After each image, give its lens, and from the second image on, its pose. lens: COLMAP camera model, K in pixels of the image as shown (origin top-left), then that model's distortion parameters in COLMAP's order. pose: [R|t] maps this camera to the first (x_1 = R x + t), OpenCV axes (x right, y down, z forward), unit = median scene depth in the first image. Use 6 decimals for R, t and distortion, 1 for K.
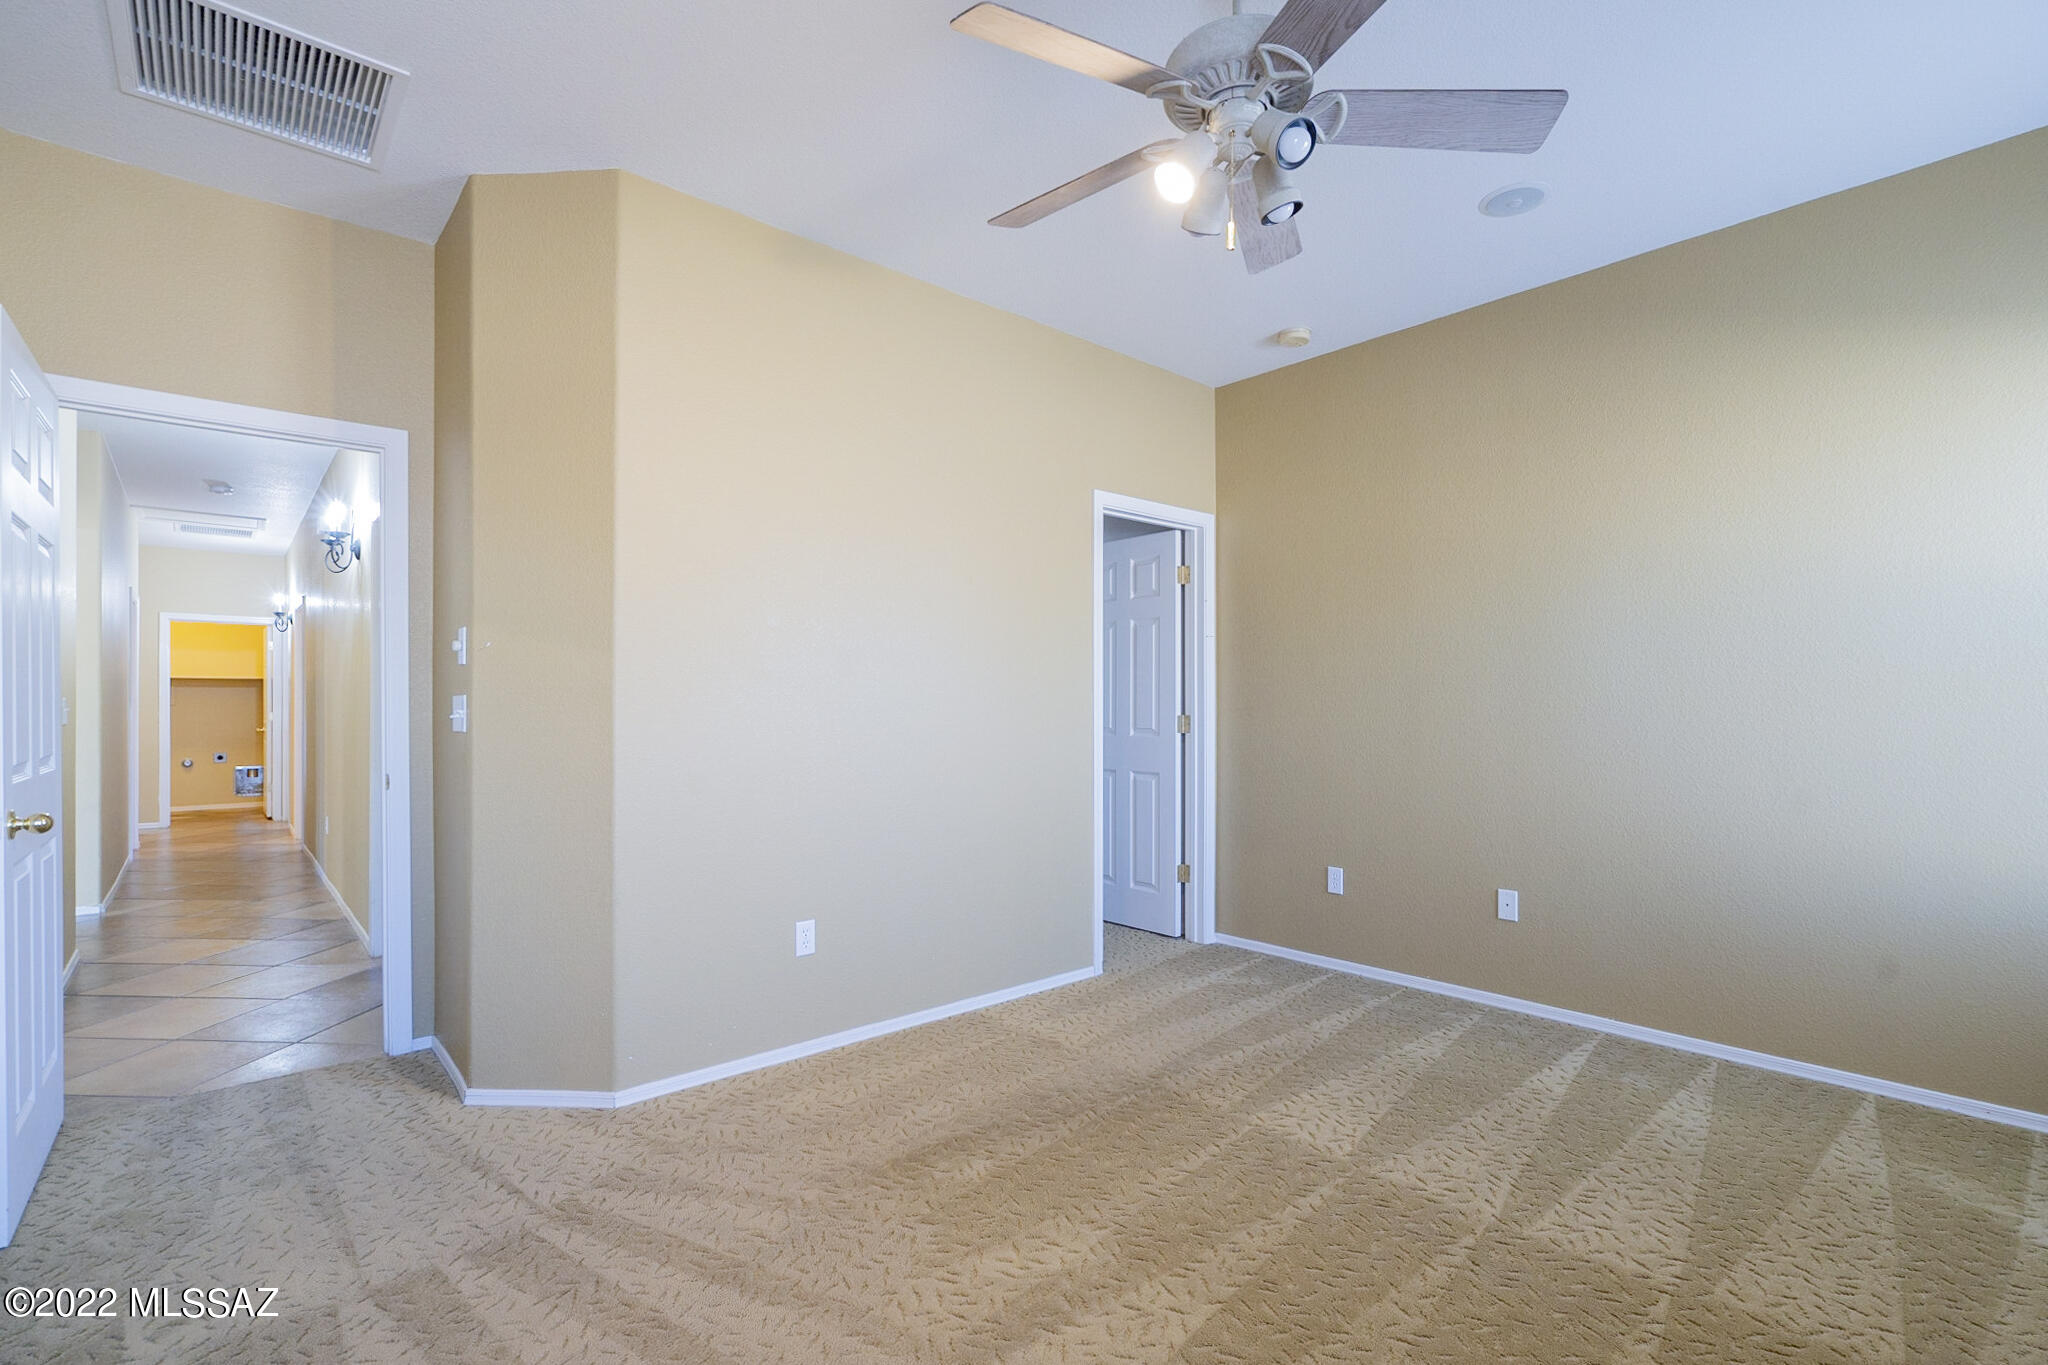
lens RADIAL K [[938.9, 0, 1036.8], [0, 938.9, 692.0], [0, 0, 1]] dist [-0.008245, 0.000225]
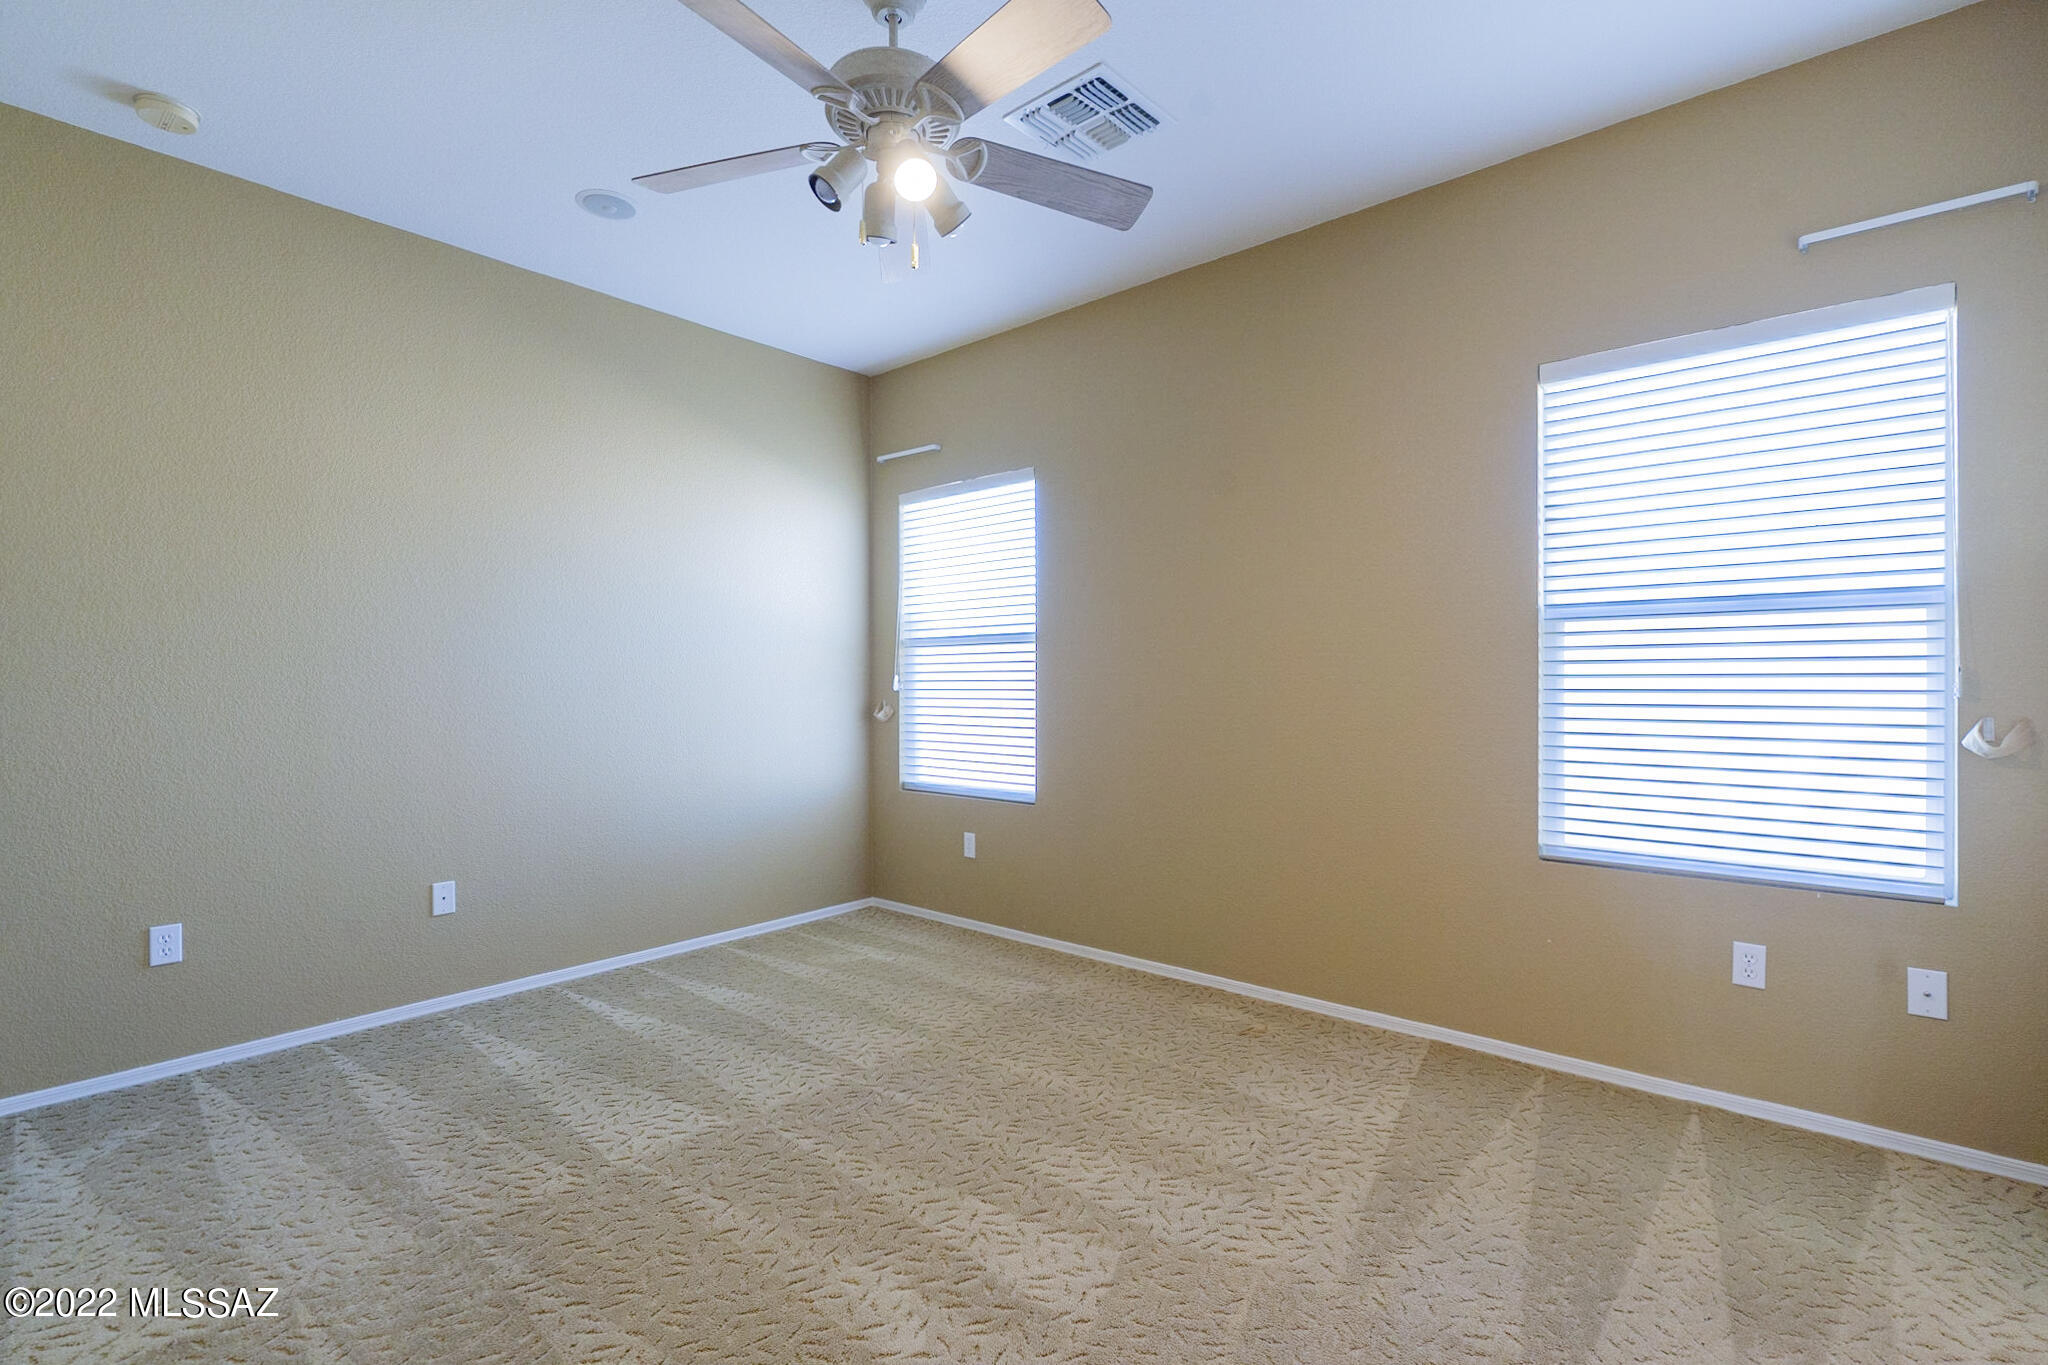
lens RADIAL K [[938.9, 0, 1032.9], [0, 938.9, 687.4], [0, 0, 1]] dist [-0.008245, 0.000225]
pose [[-0.133440, -0.008597, 0.991020, -0.554691], [-0.005916, 0.999951, 0.007878, 0.010735], [-0.991039, -0.004811, -0.133485, 0.623144]]
